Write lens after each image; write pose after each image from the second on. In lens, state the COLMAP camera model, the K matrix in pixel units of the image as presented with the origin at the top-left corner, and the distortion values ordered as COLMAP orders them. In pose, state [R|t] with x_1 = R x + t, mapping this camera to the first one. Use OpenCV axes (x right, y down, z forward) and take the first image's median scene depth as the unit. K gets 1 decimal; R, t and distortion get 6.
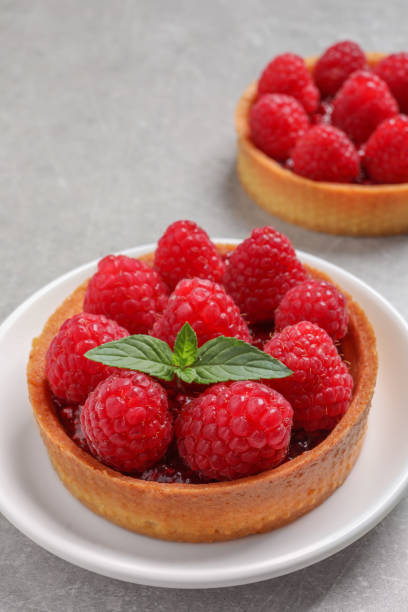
lens RADIAL K [[968.0, 0, 204.0], [0, 968.0, 306.0], [0, 0, 1]] dist [-0.085042, -0.027577]
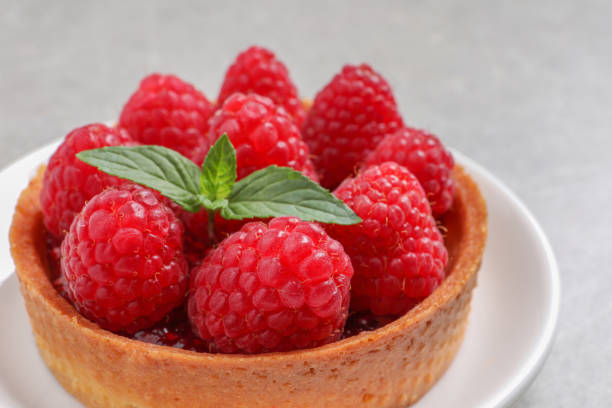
lens RADIAL K [[968.0, 0, 306.0], [0, 968.0, 204.0], [0, 0, 1]] dist [-0.085042, -0.027577]
pose [[0.990215, 0.129435, -0.052165, 0.085621], [-0.134781, 0.983935, -0.117074, 0.143348], [0.036174, 0.122960, 0.991752, 0.290819]]
